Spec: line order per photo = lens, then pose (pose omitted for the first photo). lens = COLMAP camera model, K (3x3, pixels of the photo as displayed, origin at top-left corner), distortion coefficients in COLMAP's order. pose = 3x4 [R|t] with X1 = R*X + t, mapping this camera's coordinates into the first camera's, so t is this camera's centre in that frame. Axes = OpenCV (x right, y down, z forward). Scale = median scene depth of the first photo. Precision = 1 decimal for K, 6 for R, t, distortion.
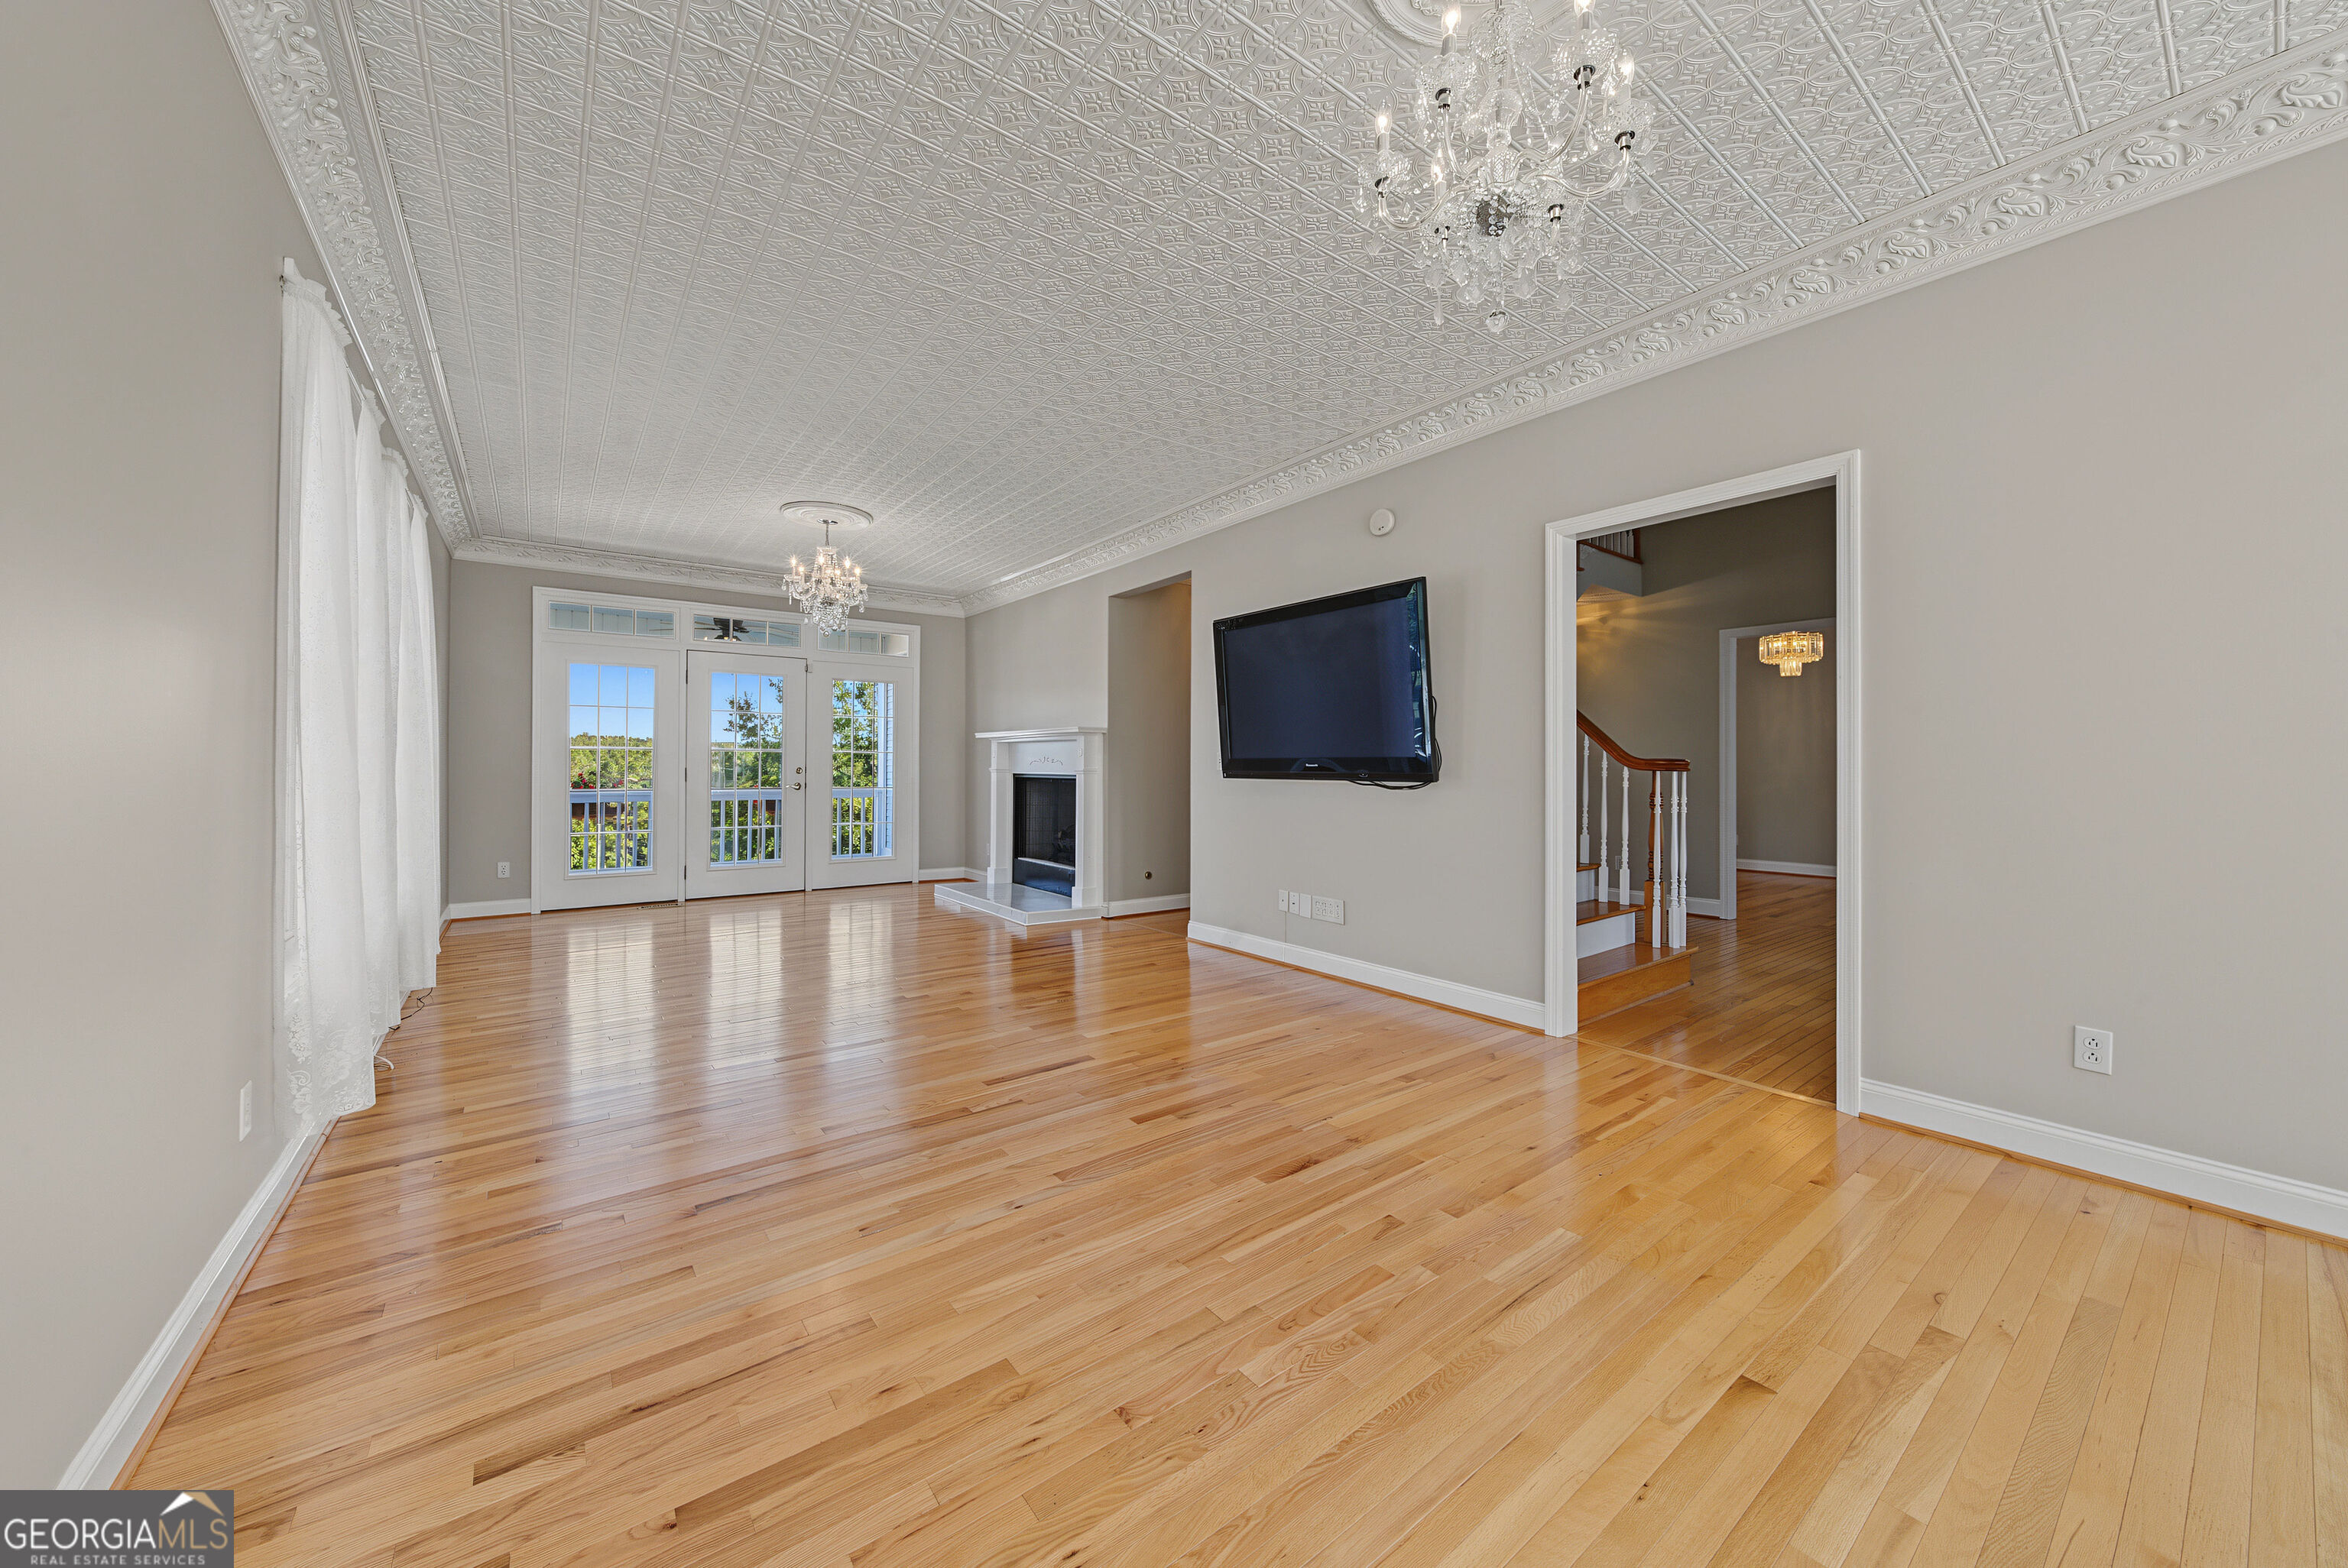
lens RADIAL K [[832.4, 0, 1190.6], [0, 832.4, 767.3], [0, 0, 1]] dist [-0.000051, -0.000038]
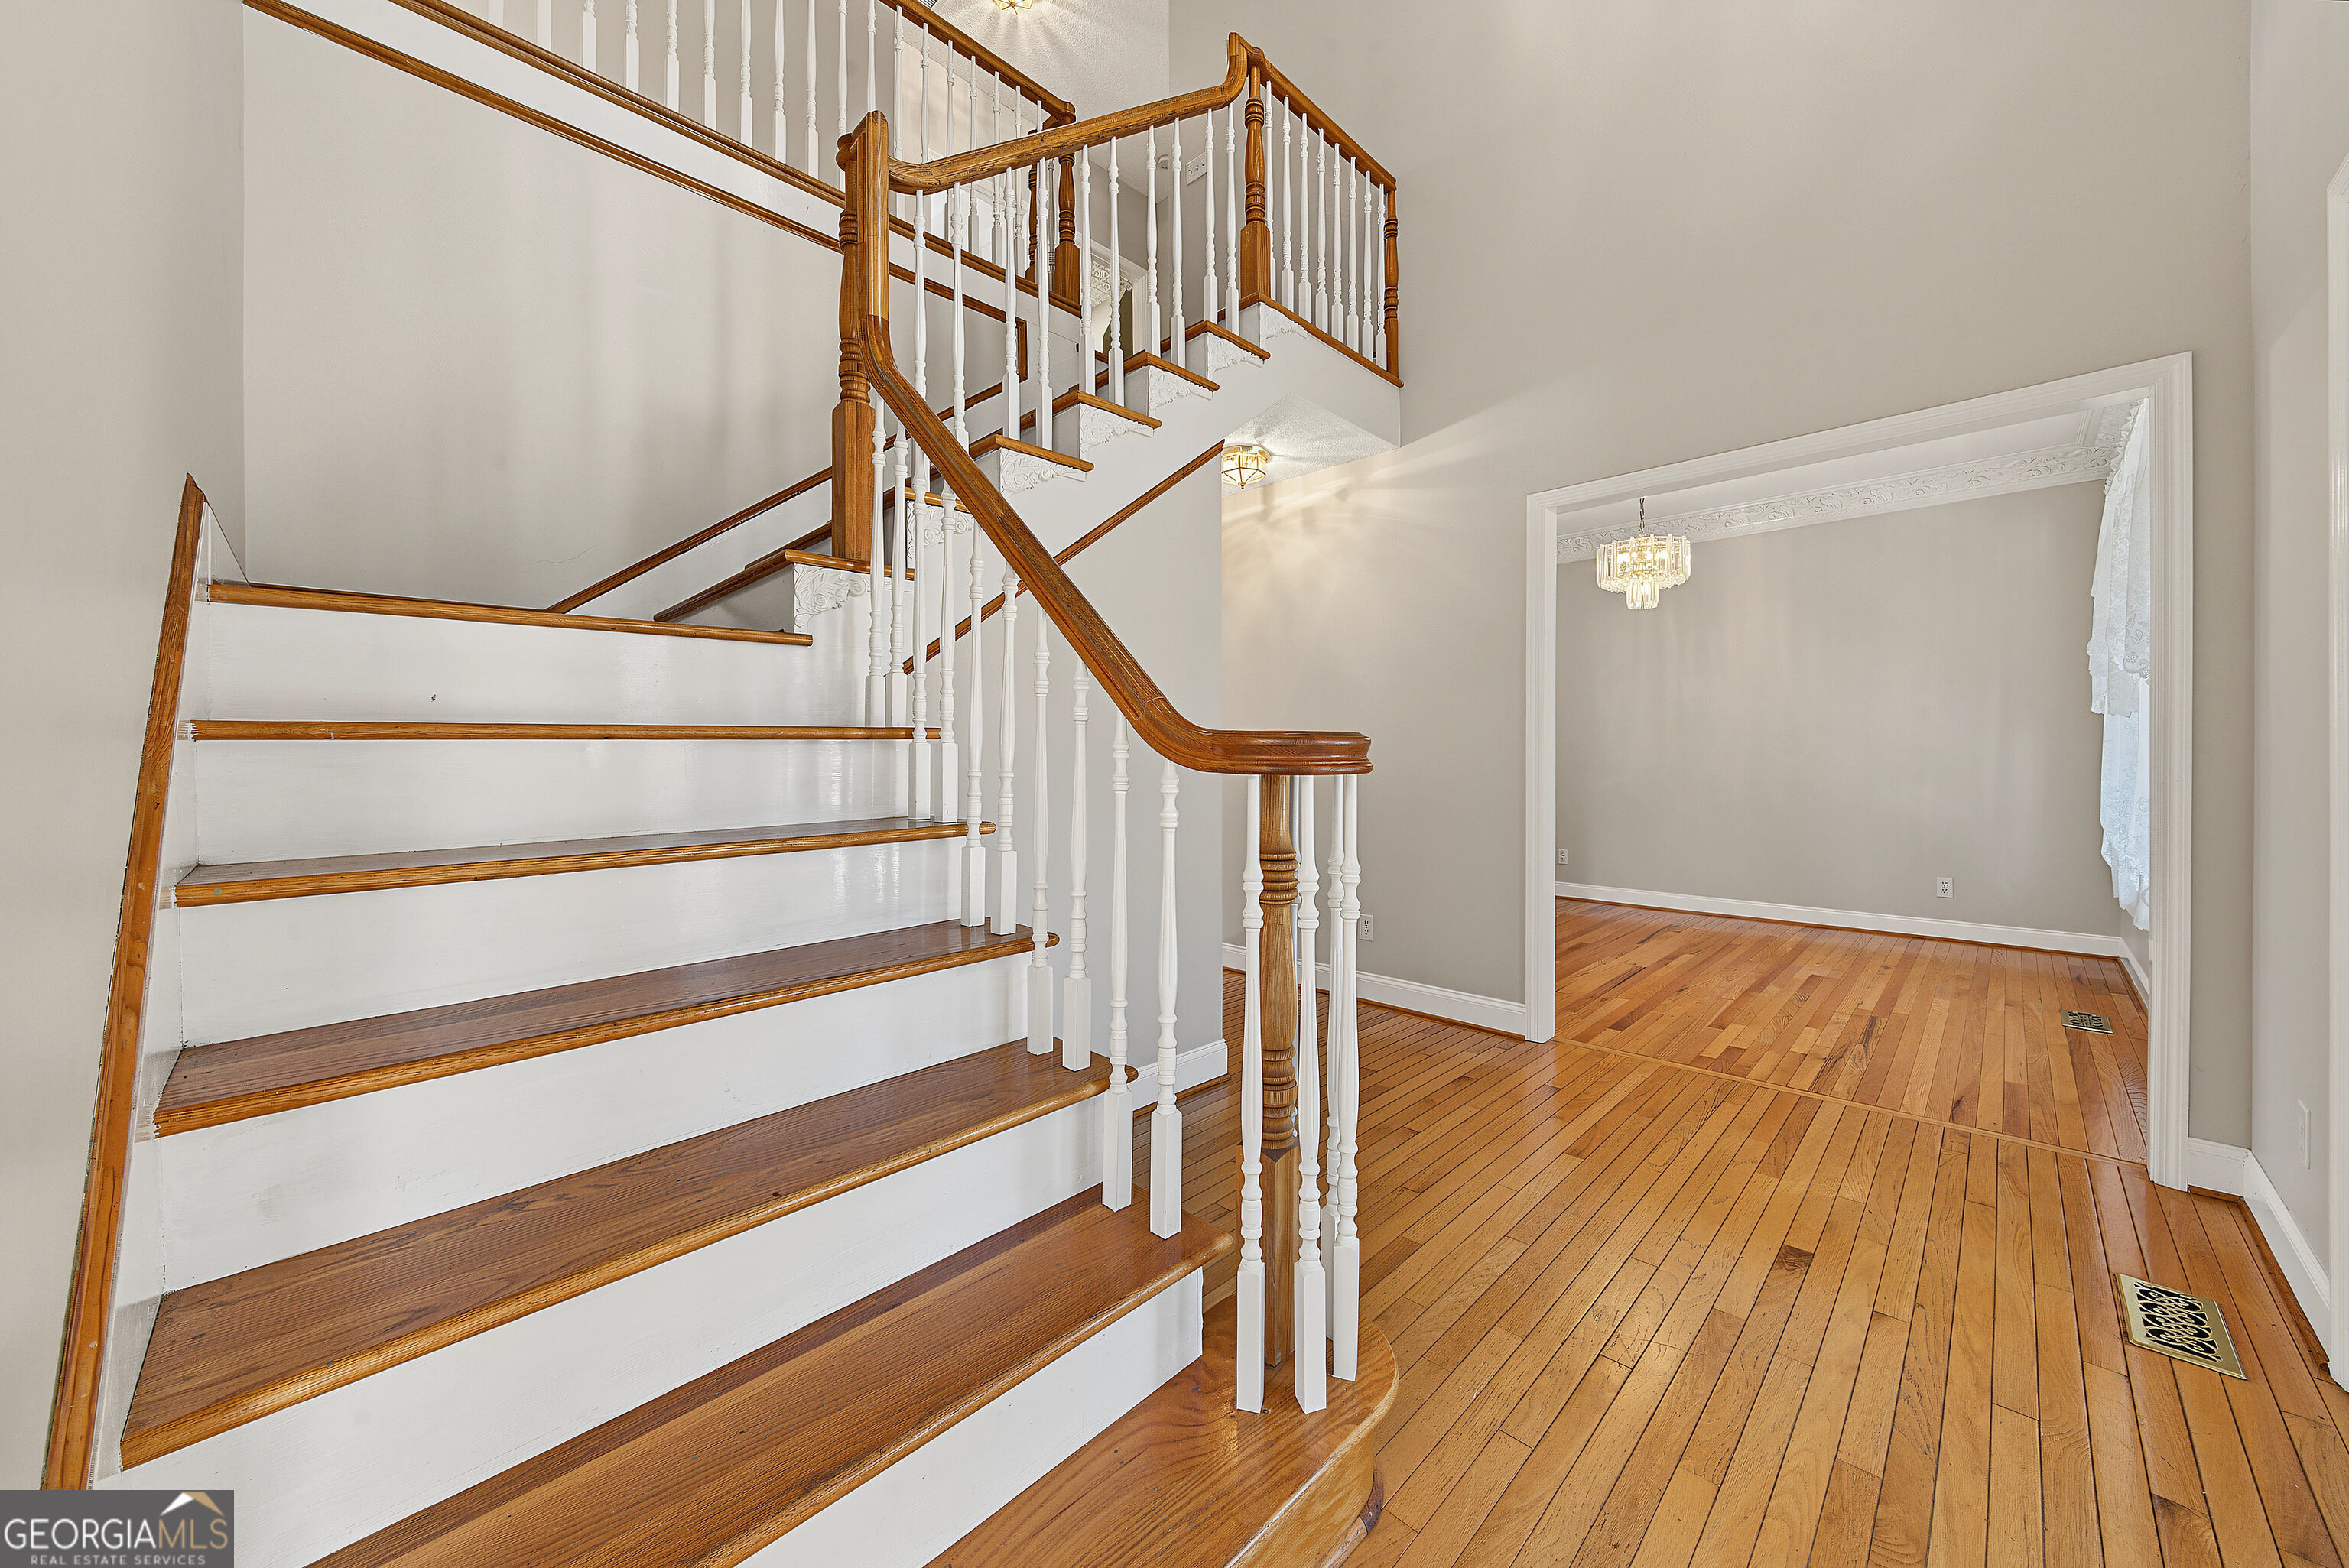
lens RADIAL K [[832.8, 0, 1191.1], [0, 832.8, 767.2], [0, 0, 1]] dist [-0.000051, -0.000038]
pose [[0.989417, -0.002760, 0.145075, 0.321865], [0.000217, 0.999846, 0.017538, -0.002010], [-0.145101, -0.017321, 0.989265, 0.467817]]
